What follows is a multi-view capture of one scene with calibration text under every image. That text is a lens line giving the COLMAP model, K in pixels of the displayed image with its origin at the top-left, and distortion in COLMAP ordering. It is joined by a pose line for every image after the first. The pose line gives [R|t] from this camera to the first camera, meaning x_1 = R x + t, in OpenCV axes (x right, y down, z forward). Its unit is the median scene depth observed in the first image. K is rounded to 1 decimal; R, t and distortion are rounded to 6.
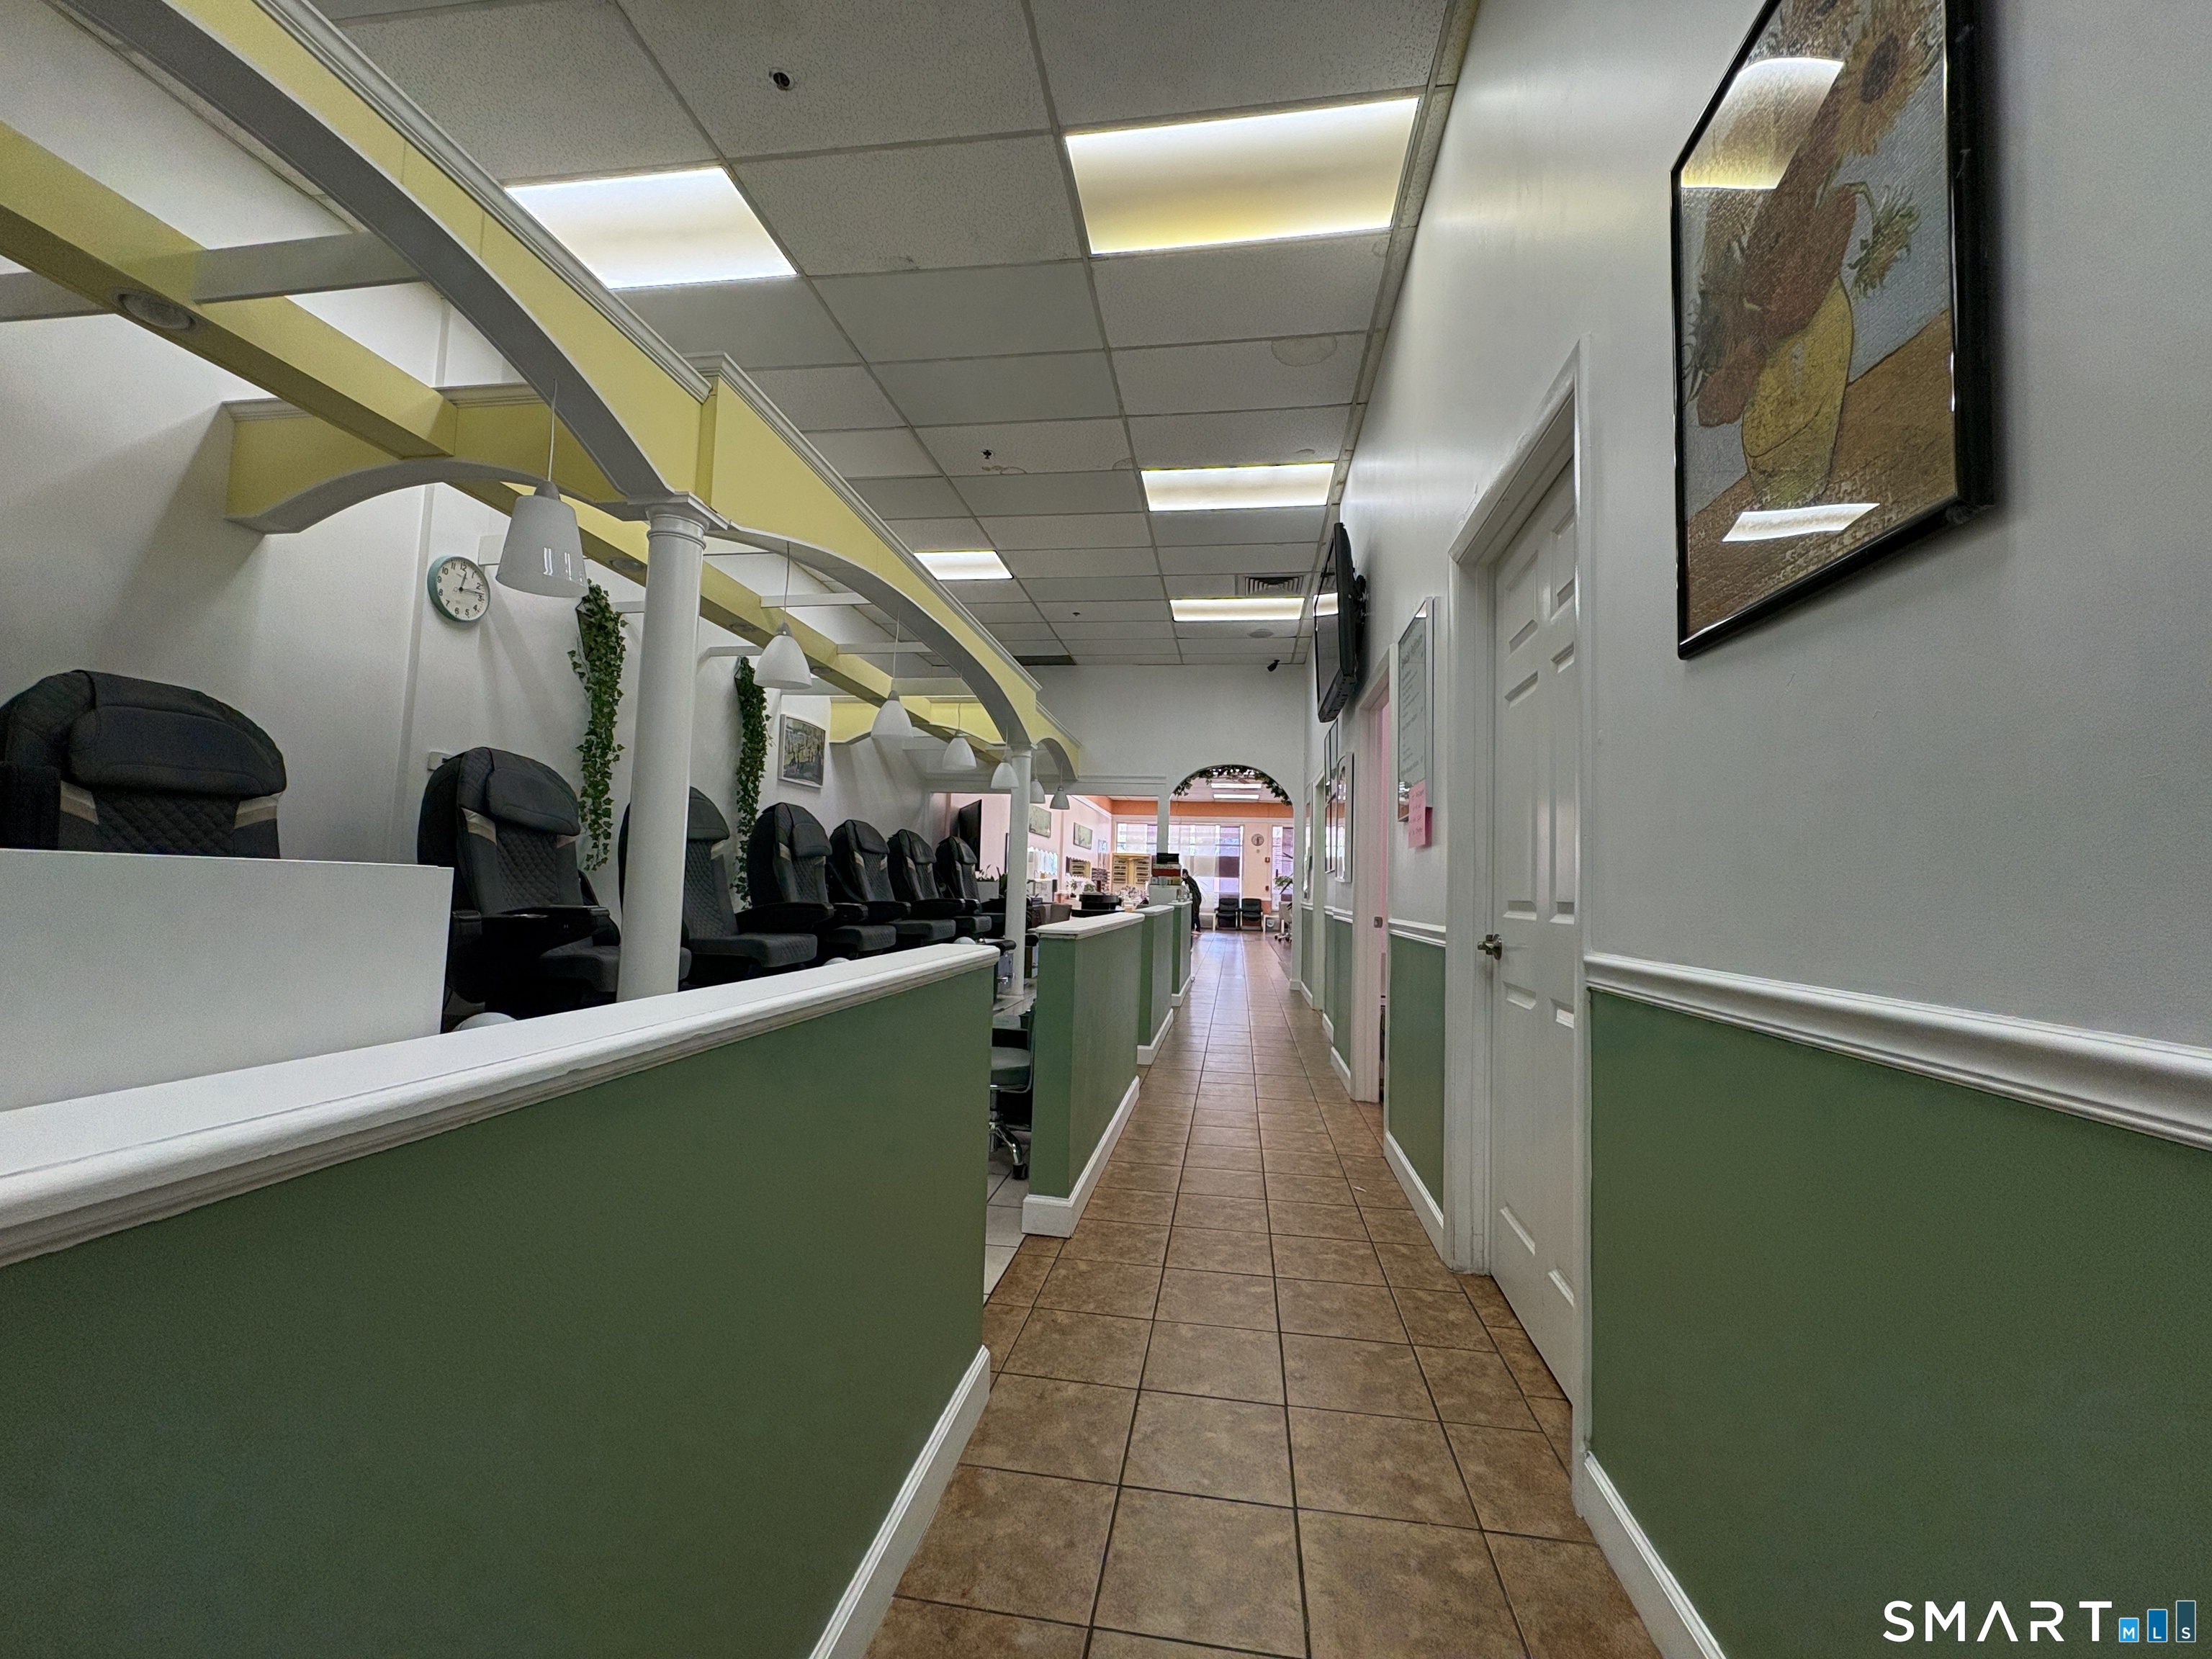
lens RADIAL K [[880.4, 0, 1110.8], [0, 880.4, 833.6], [0, 0, 1]] dist [0.001150, 0.000399]
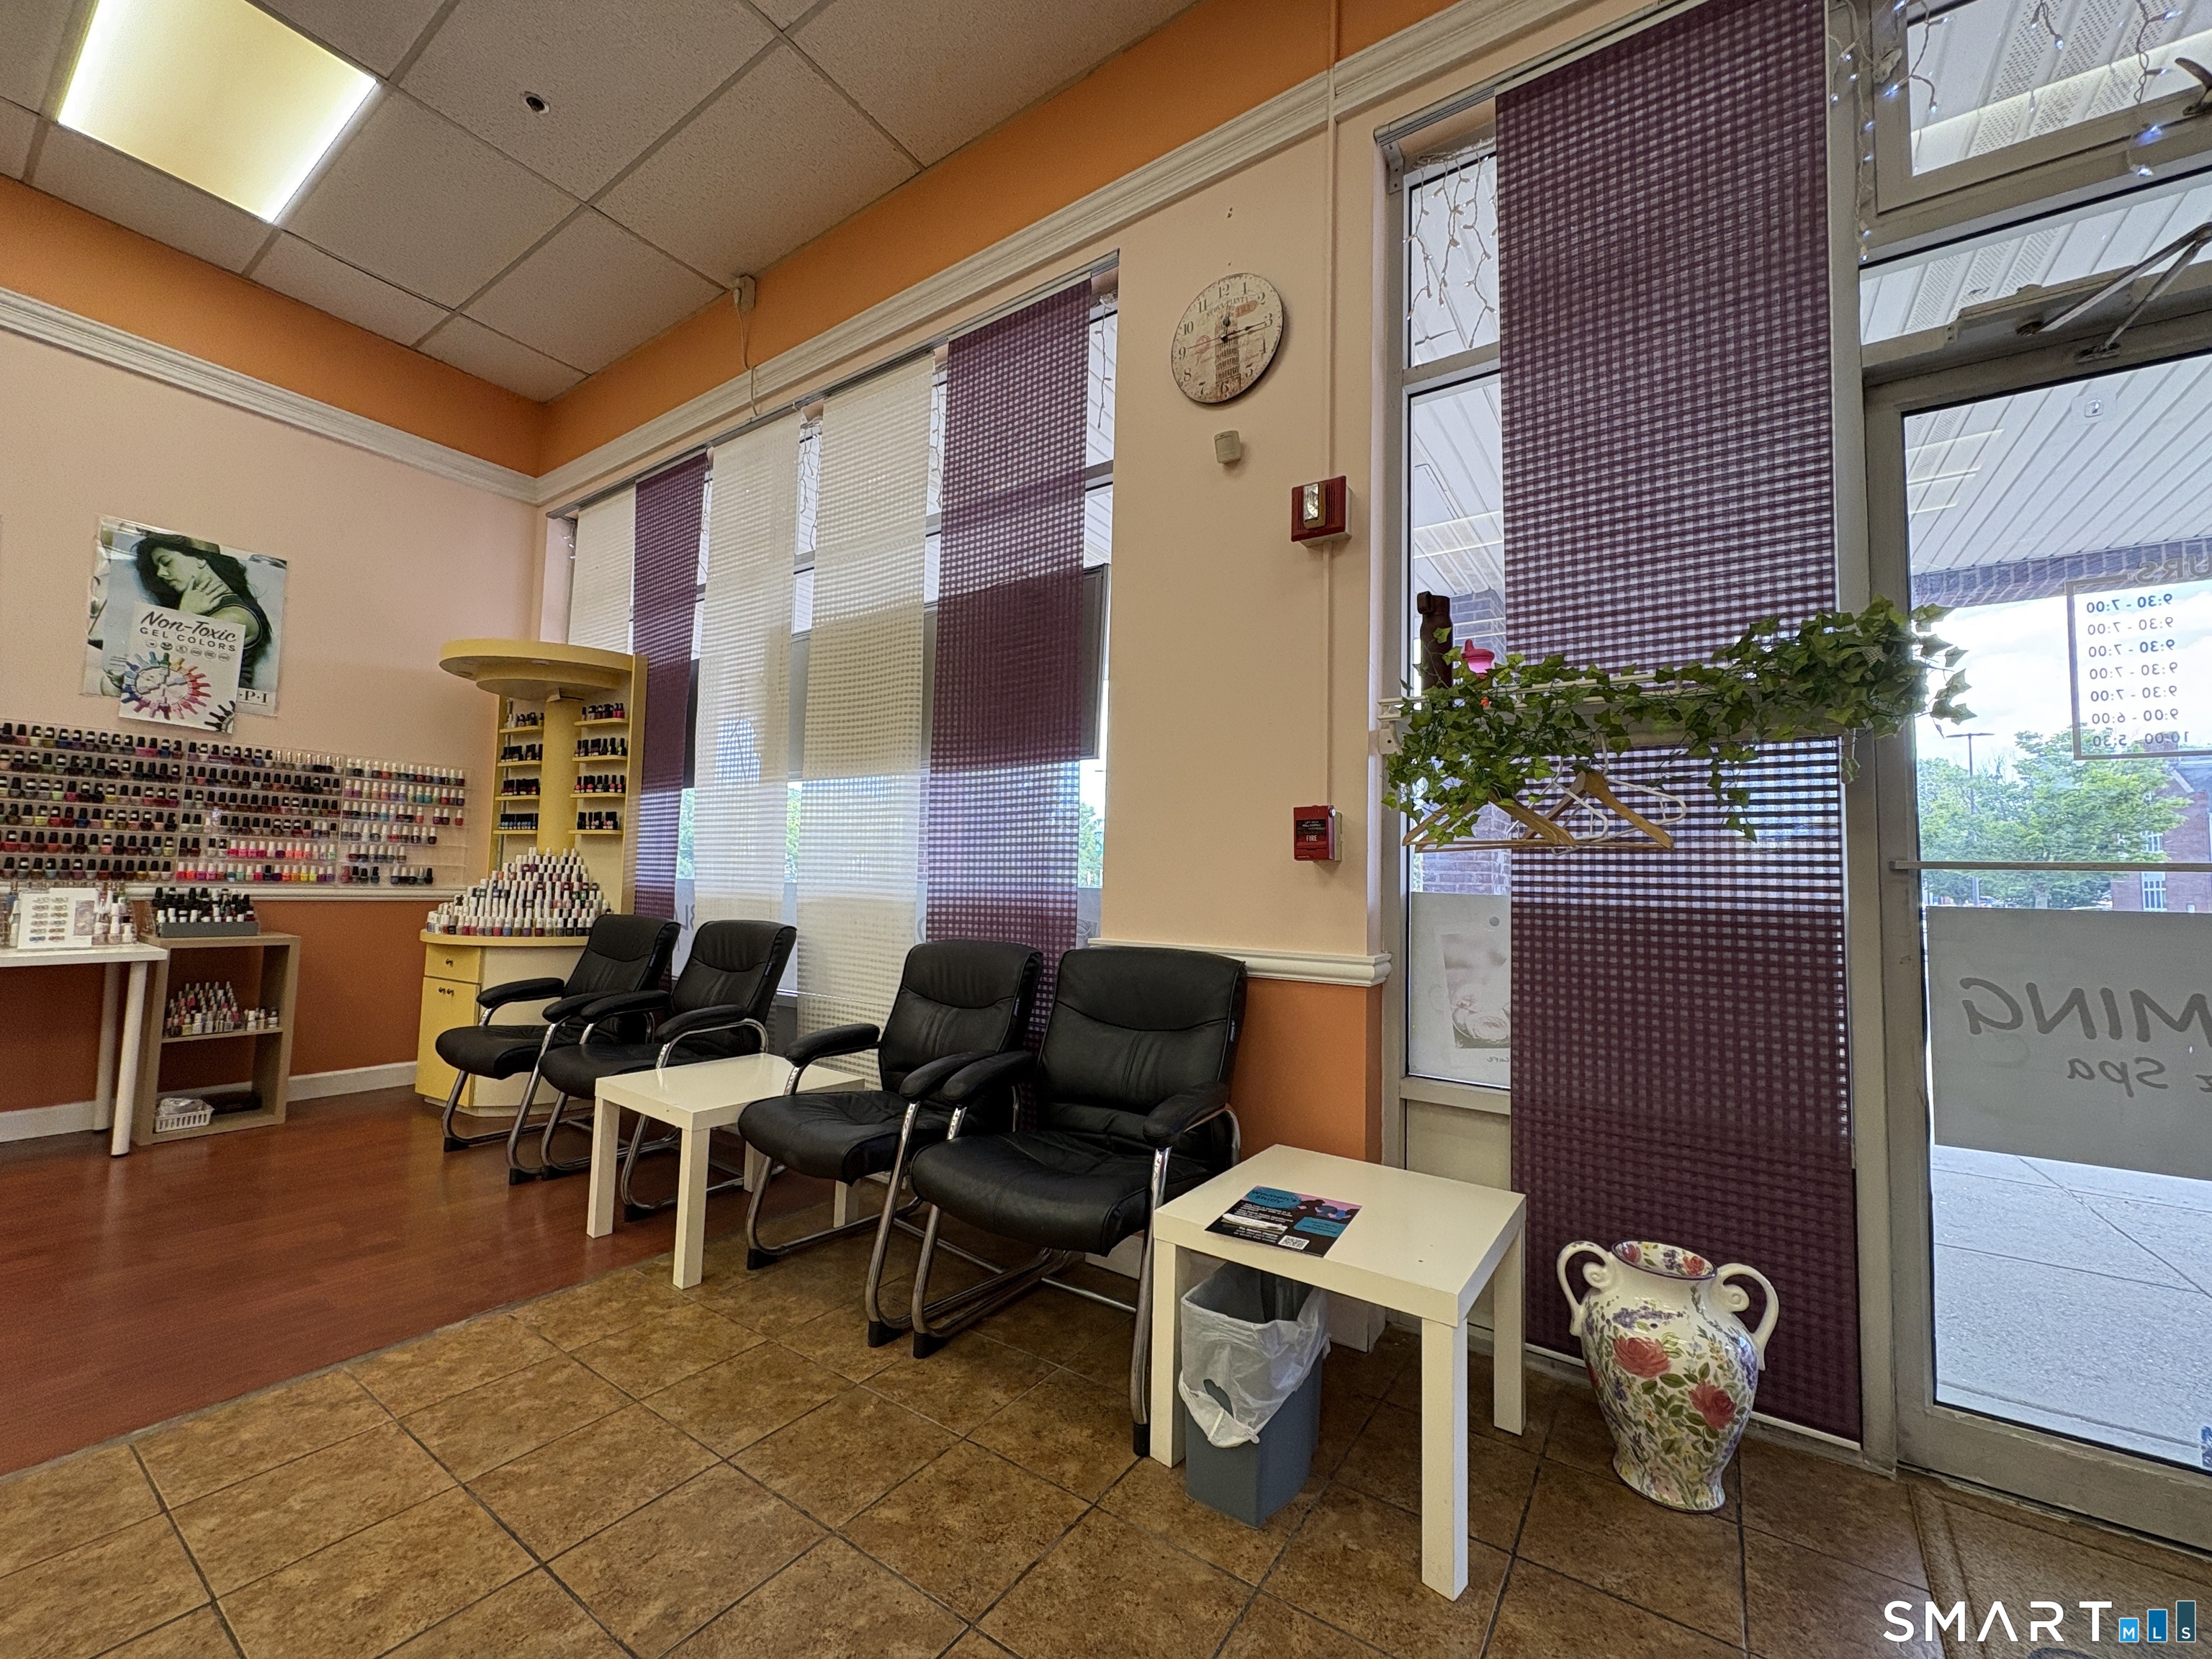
lens RADIAL K [[880.4, 0, 1106.1], [0, 880.4, 825.6], [0, 0, 1]] dist [0.001150, 0.000399]
pose [[0.902976, -0.034745, -0.428284, 0.195031], [0.028366, 0.999371, -0.021270, 0.061910], [0.428754, 0.007058, 0.903394, 0.909388]]
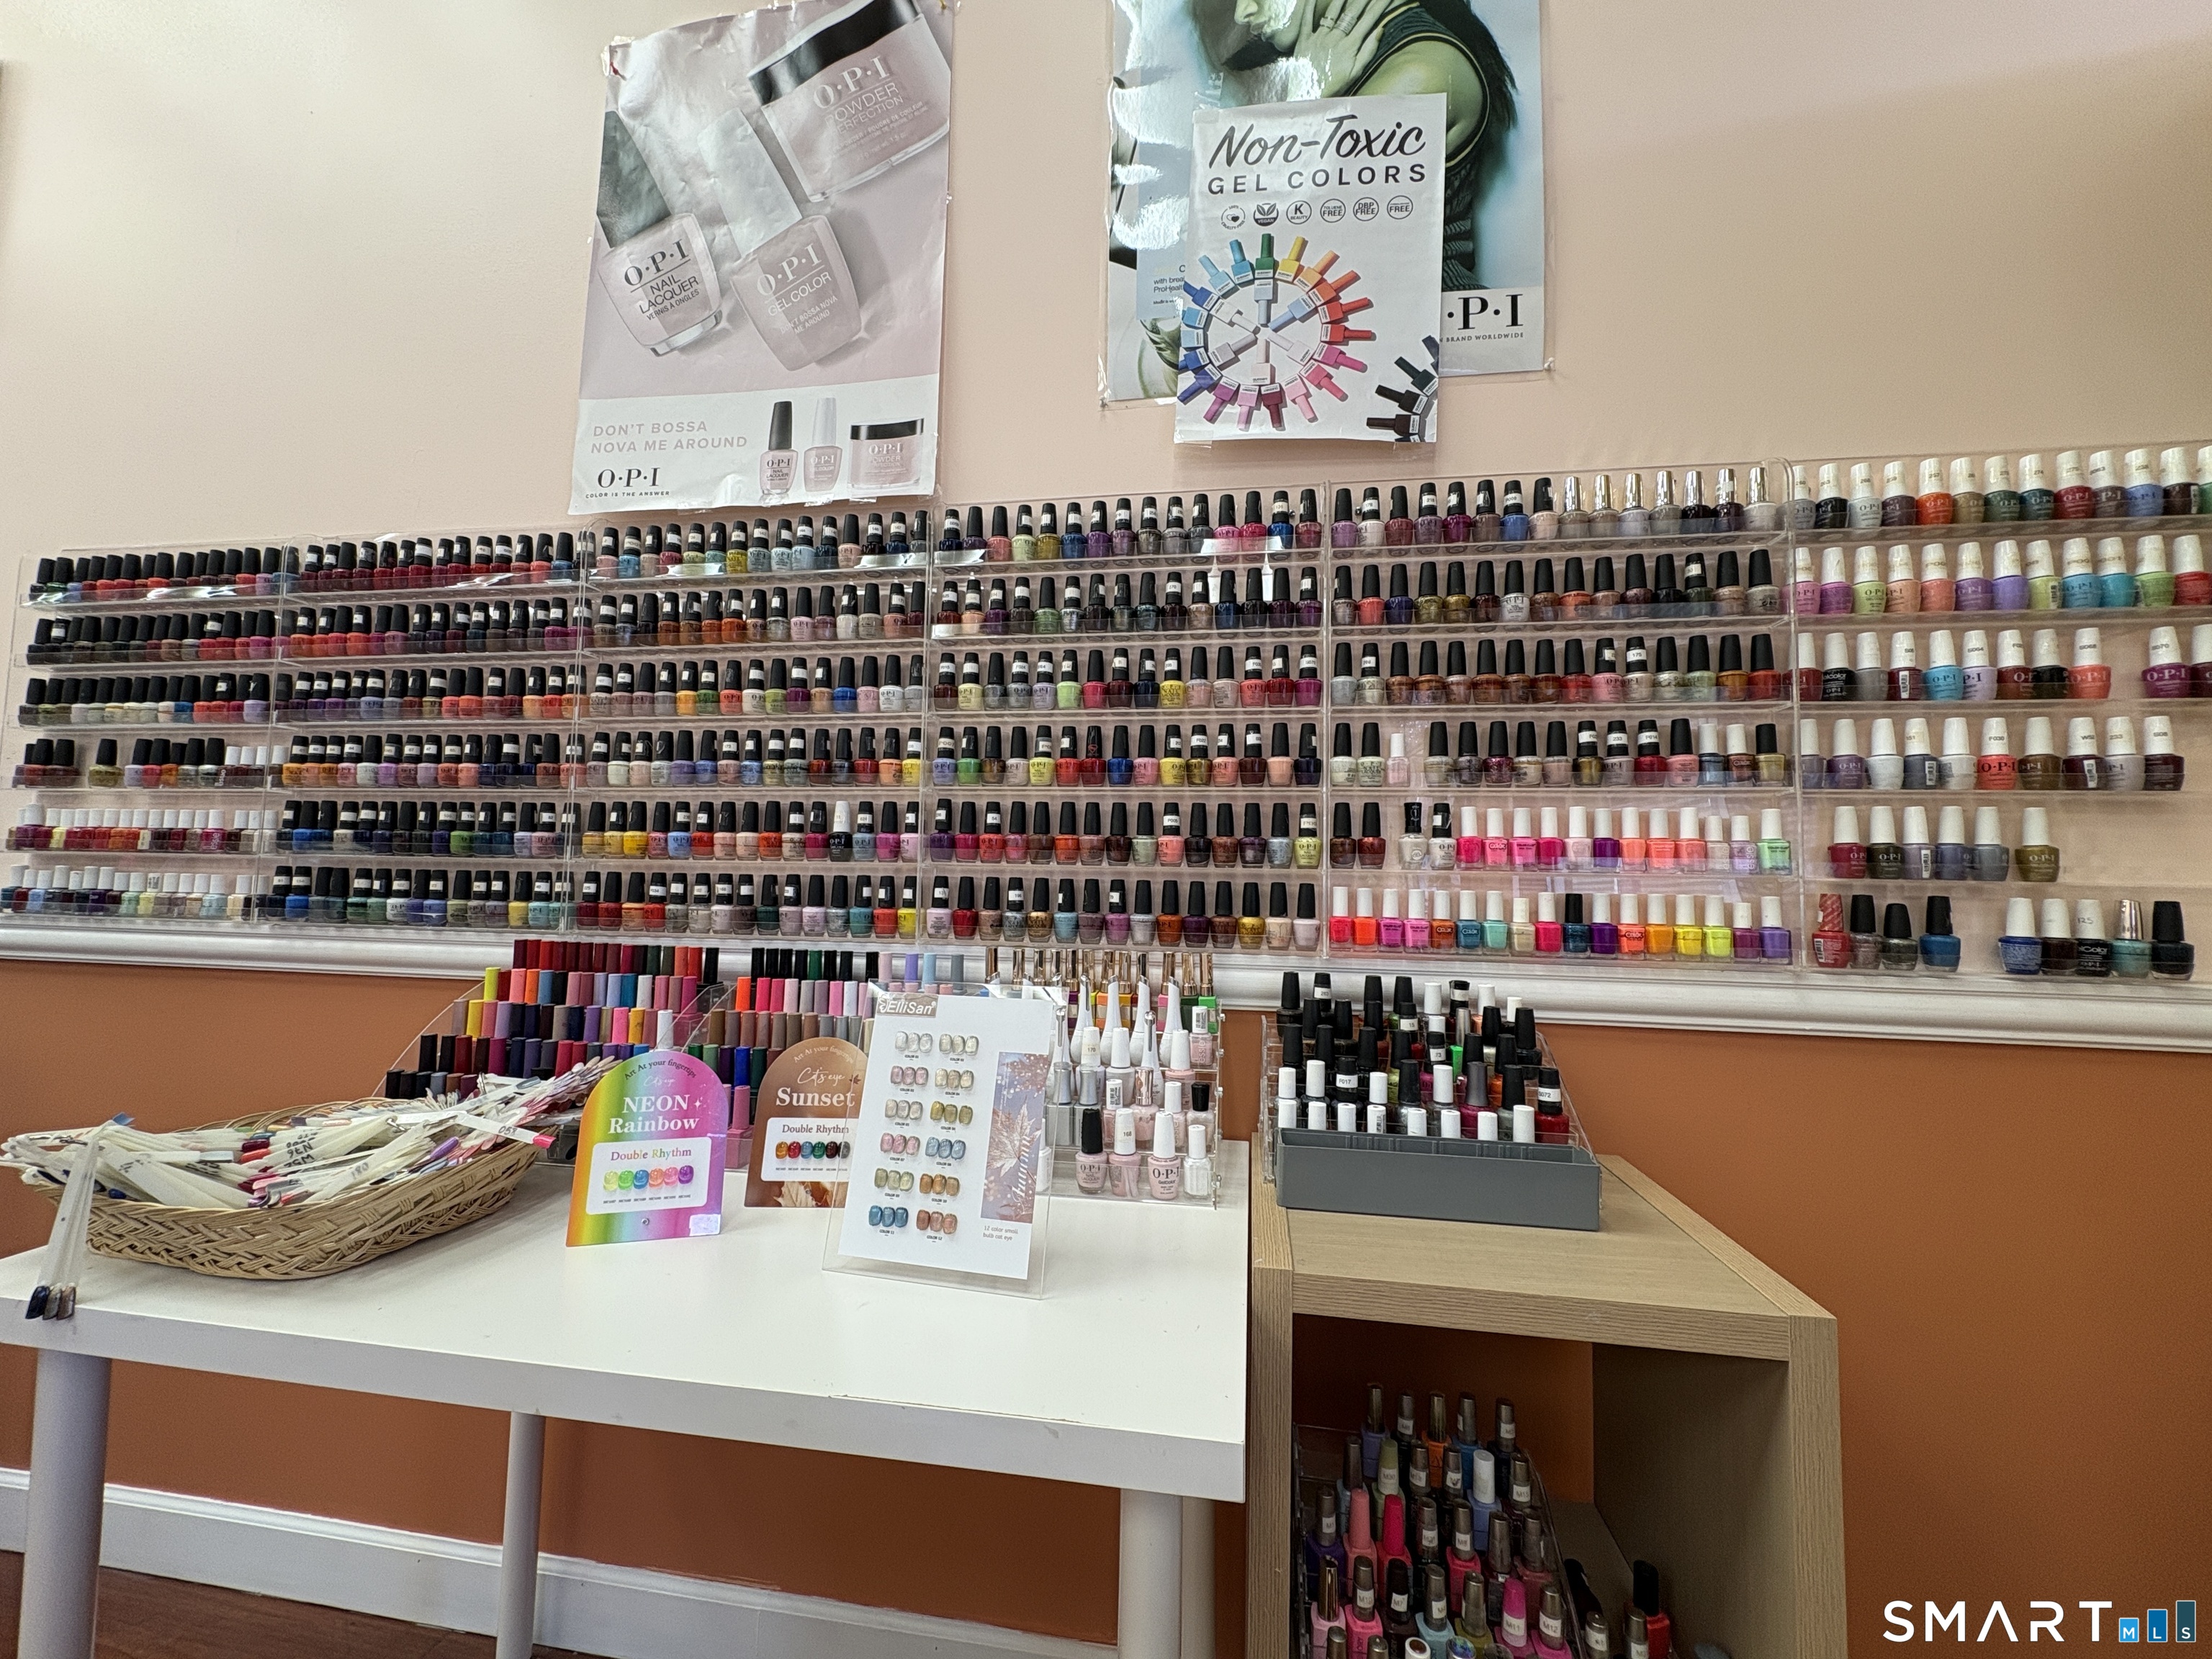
lens RADIAL K [[880.4, 0, 1107.6], [0, 880.4, 827.8], [0, 0, 1]] dist [0.001150, 0.000399]
pose [[-0.003969, -0.094344, -0.995532, 0.037009], [0.041556, 0.994664, -0.094428, 0.061276], [0.999128, -0.041745, -0.000027, 0.964525]]
